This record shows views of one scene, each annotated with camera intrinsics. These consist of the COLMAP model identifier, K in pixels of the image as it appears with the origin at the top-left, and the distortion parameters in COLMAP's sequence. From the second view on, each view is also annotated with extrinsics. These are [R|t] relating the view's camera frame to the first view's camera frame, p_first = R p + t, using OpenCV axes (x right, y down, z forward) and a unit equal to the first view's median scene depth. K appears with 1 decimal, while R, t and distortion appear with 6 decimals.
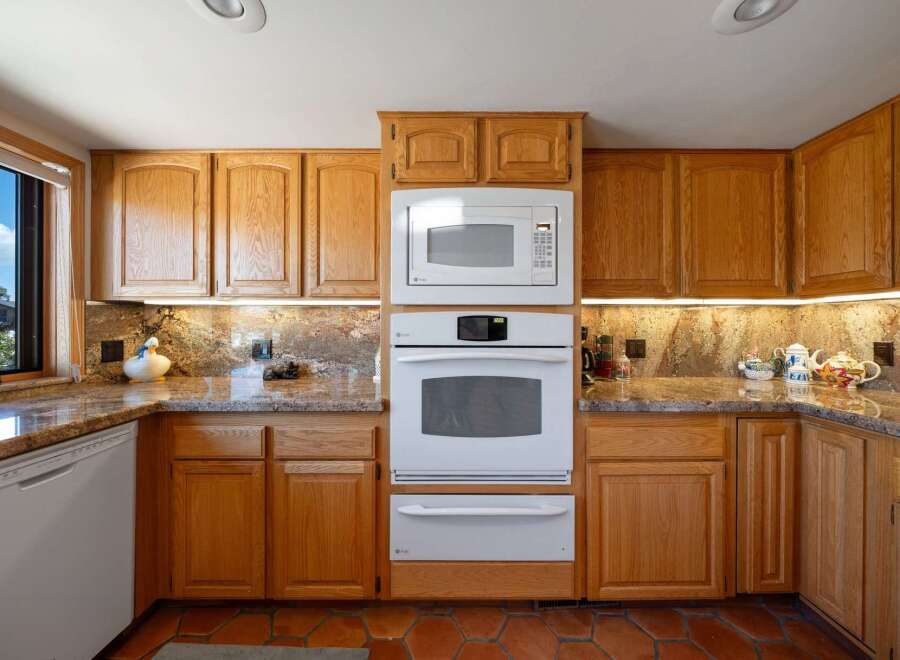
lens RADIAL K [[339.2, 0, 448.9], [0, 339.2, 326.3], [0, 0, 1]] dist [-0.003434, -0.000178]
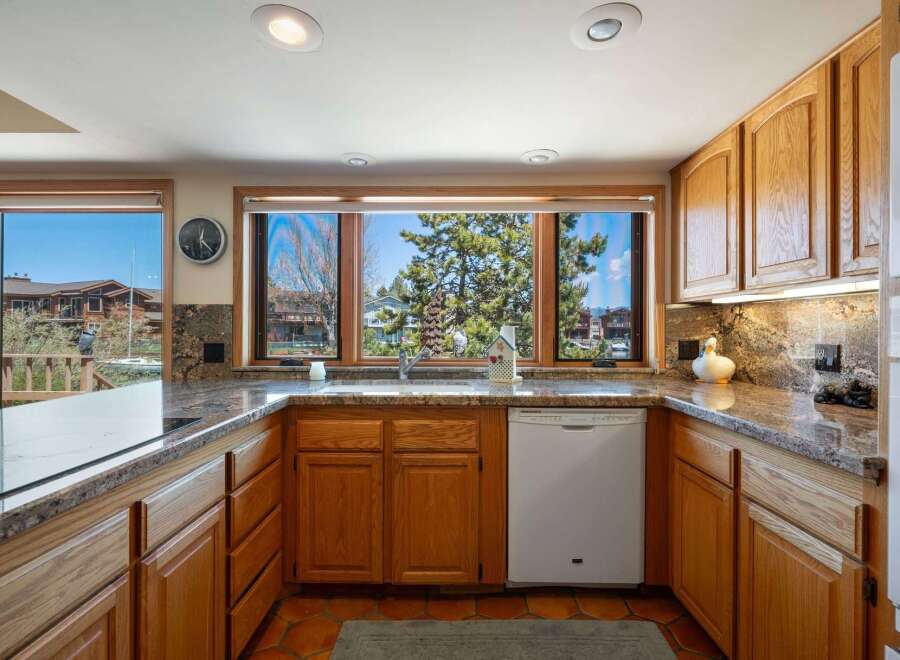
lens RADIAL K [[436.9, 0, 452.7], [0, 436.9, 329.7], [0, 0, 1]] dist [0.003871, -0.000059]
pose [[-0.007382, -0.001408, -0.999972, 0.419678], [0.001004, 0.999998, -0.001415, 0.011857], [0.999972, -0.001015, -0.007381, 0.283642]]
